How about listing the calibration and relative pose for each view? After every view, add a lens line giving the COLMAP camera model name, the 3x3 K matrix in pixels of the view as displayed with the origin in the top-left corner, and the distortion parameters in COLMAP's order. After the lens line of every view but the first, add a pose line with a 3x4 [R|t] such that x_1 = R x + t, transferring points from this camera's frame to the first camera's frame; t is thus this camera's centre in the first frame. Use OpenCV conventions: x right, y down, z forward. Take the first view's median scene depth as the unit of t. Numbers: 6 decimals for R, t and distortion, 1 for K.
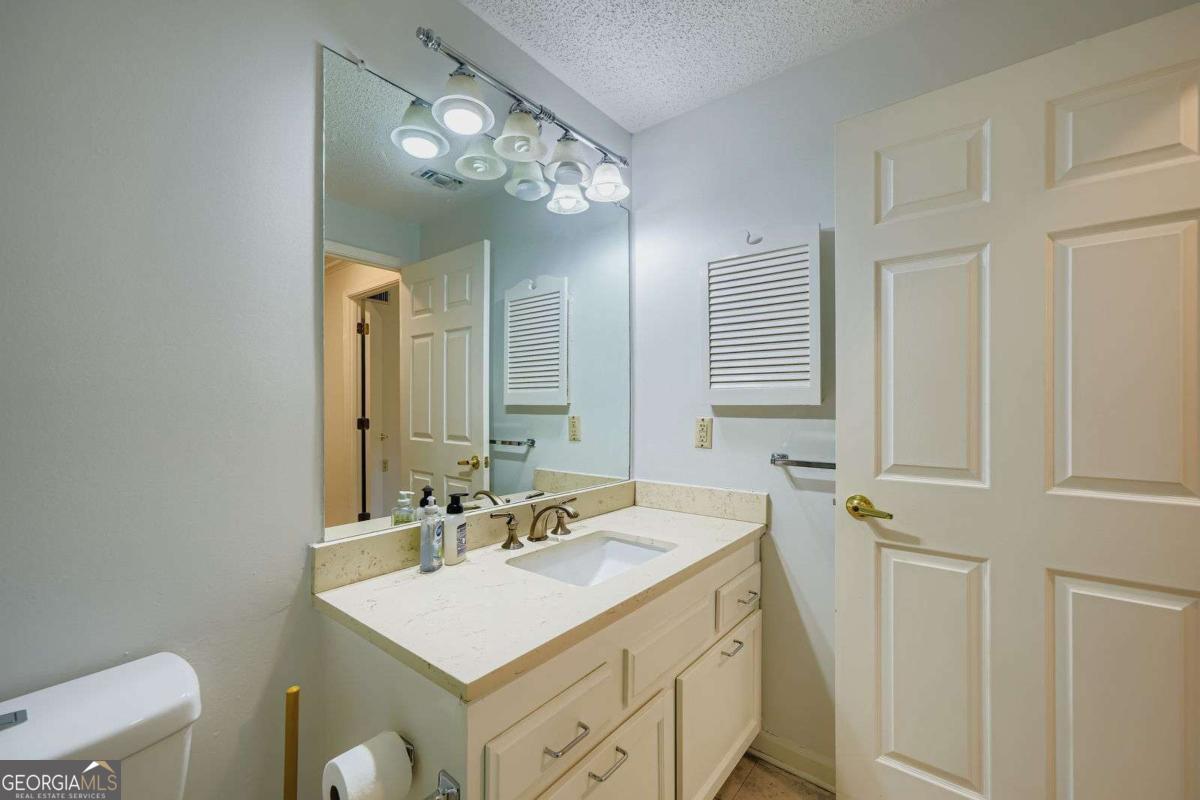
lens RADIAL K [[493.2, 0, 597.8], [0, 493.2, 405.3], [0, 0, 1]] dist [-0.000159, 0.005773]
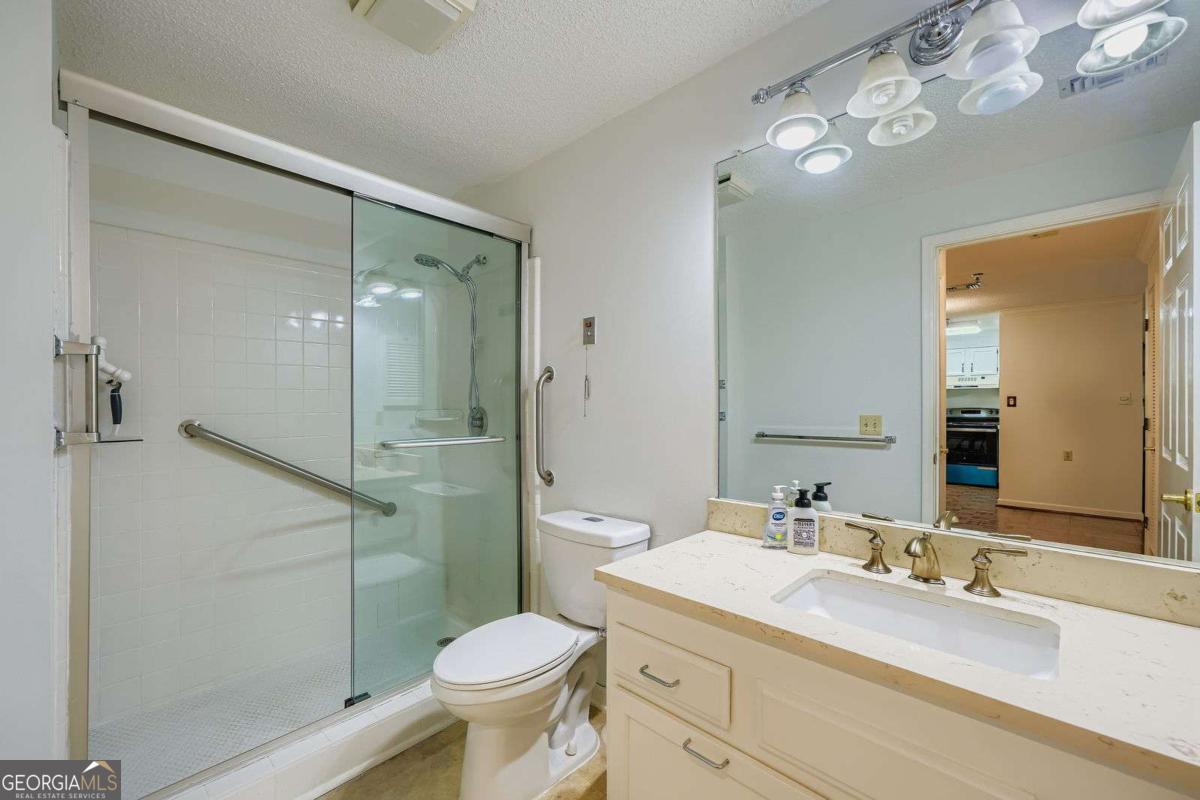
lens RADIAL K [[493.2, 0, 587.6], [0, 493.2, 401.6], [0, 0, 1]] dist [-0.000159, 0.005773]
pose [[-0.120250, -0.015172, -0.992628, 0.758297], [0.004617, 0.999864, -0.015842, 0.007471], [0.992733, -0.006488, -0.120163, 0.625332]]
